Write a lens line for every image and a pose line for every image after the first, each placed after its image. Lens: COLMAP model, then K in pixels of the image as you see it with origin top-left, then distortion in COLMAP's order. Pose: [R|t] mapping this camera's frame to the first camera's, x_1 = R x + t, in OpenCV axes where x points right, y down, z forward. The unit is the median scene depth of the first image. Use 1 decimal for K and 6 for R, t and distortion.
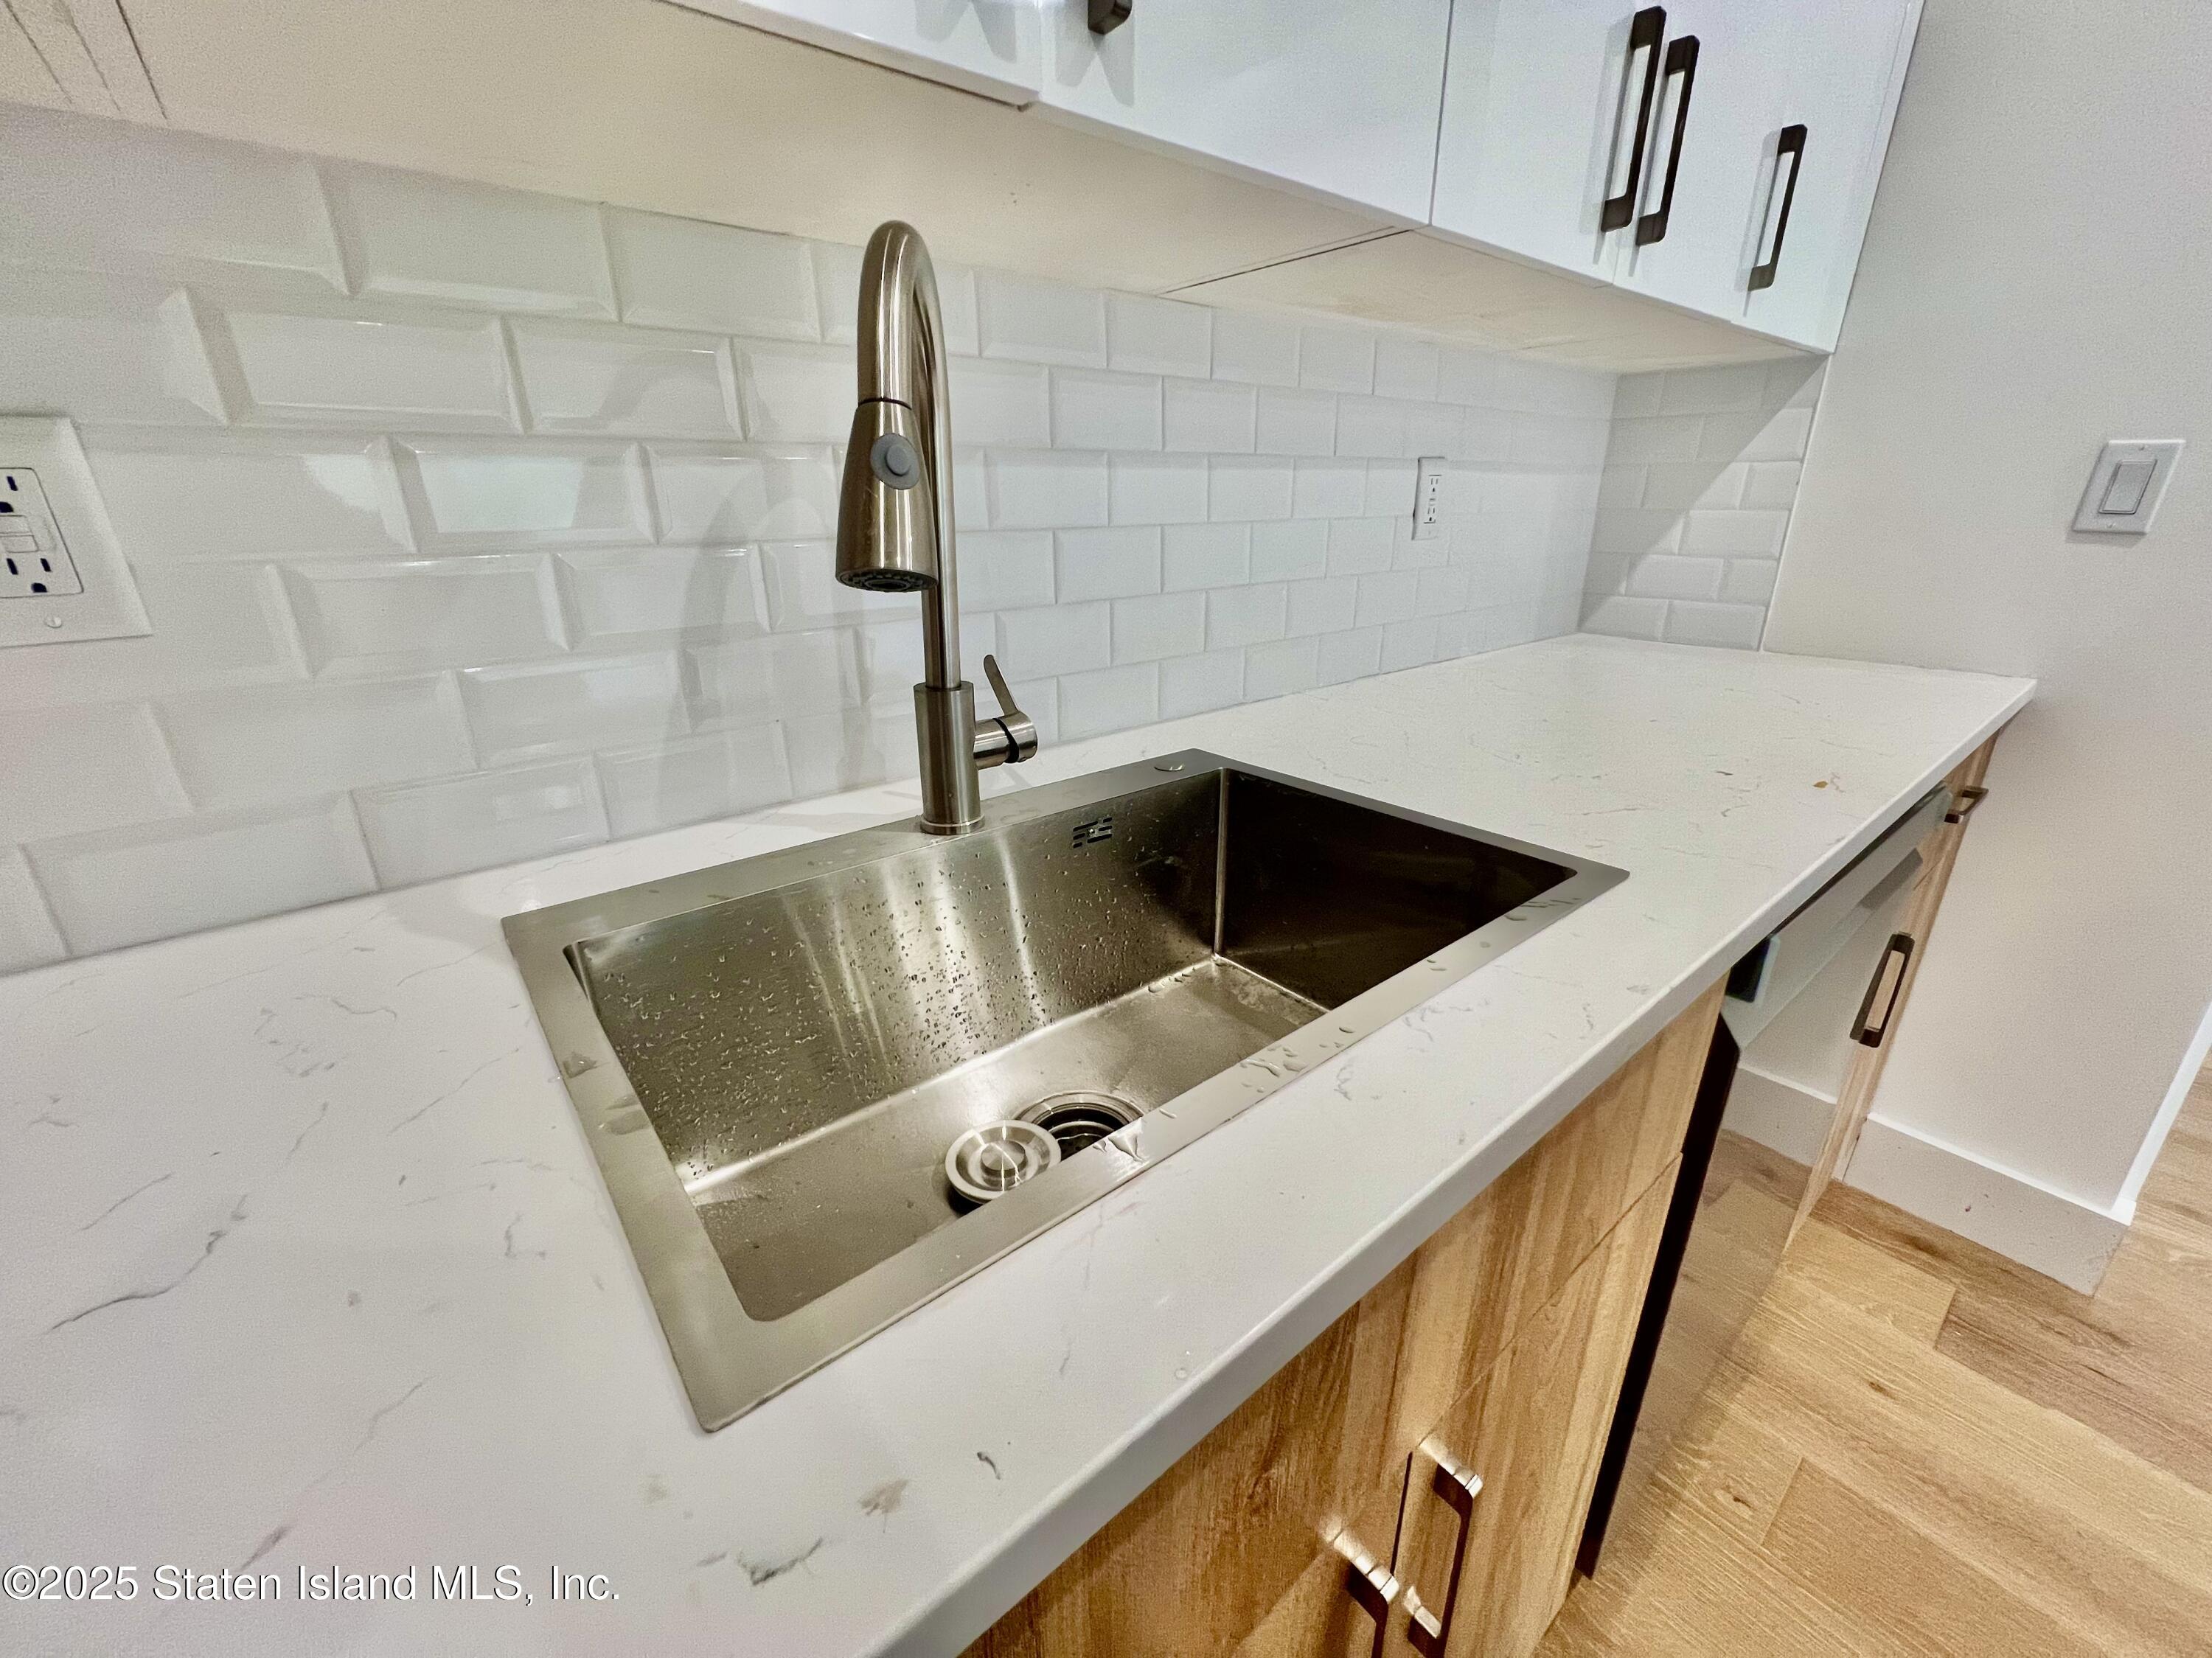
lens RADIAL K [[887.5, 0, 1097.6], [0, 887.5, 824.0], [0, 0, 1]] dist [-0.003853, -0.000148]
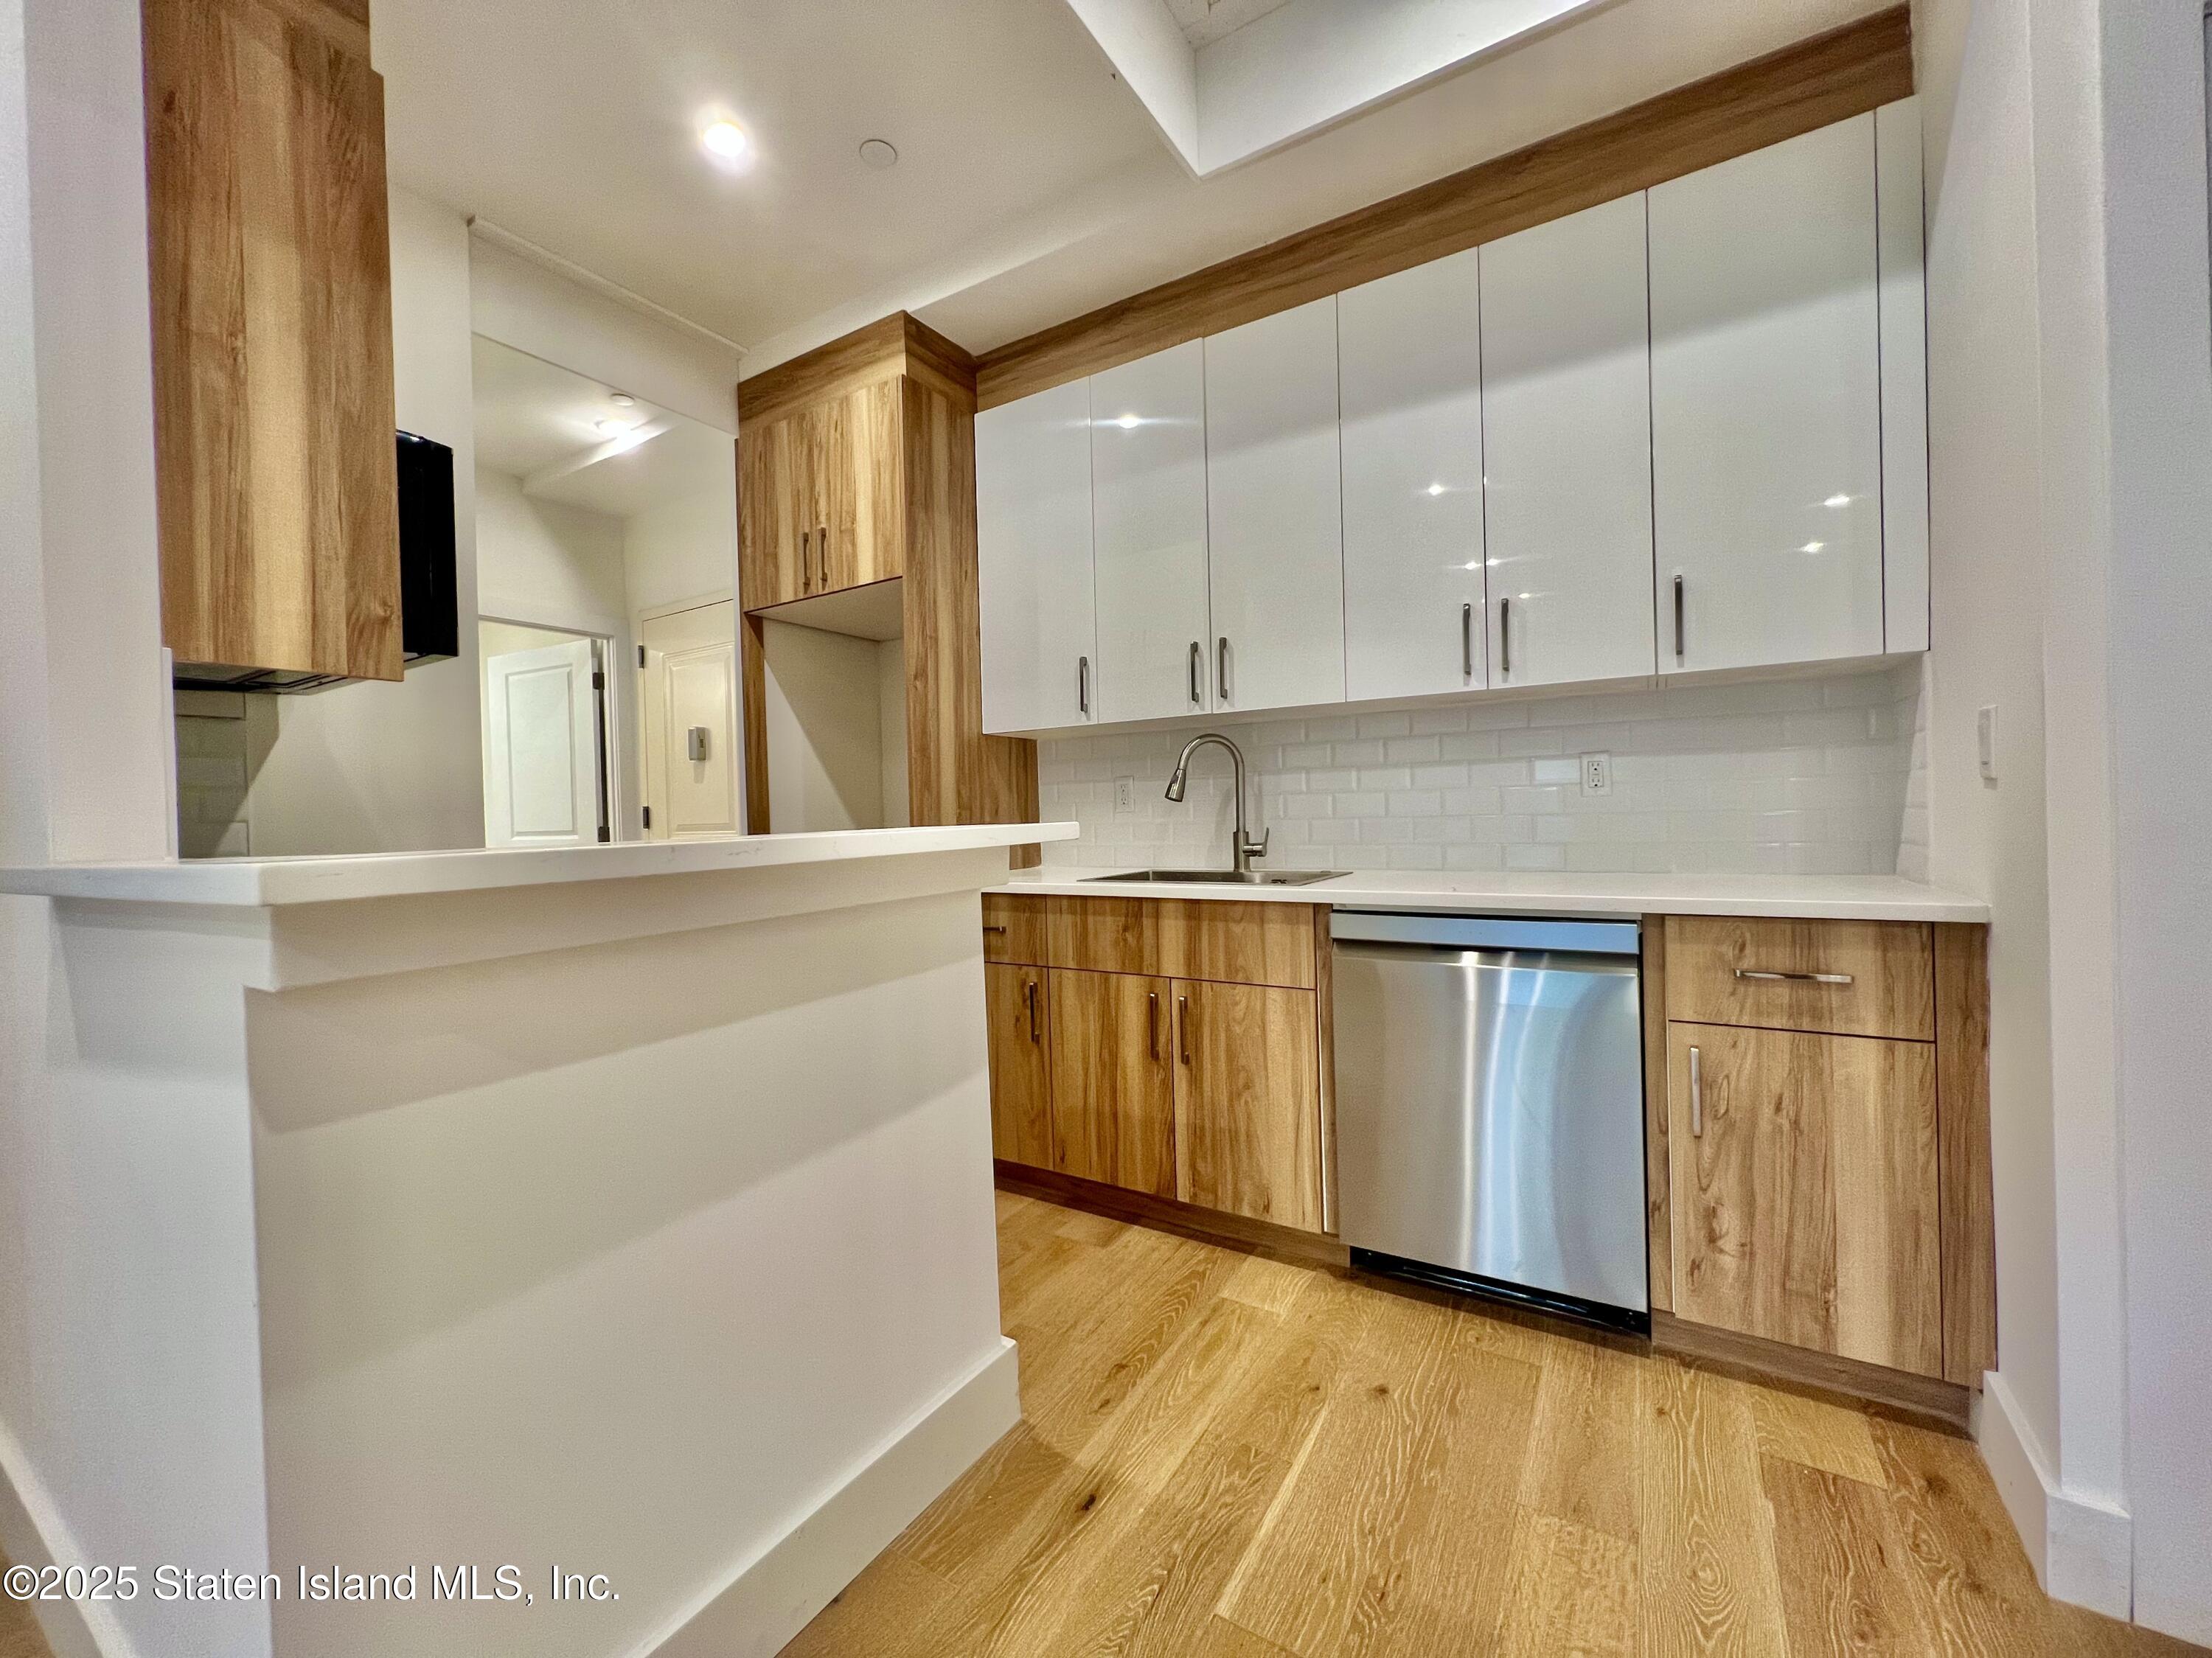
lens RADIAL K [[887.5, 0, 1097.6], [0, 887.5, 824.0], [0, 0, 1]] dist [-0.003853, -0.000148]
pose [[0.324012, 0.014596, -0.945940, 1.946304], [-0.304770, 0.948187, -0.089762, 0.205580], [0.895618, 0.317379, 0.311672, -0.433987]]
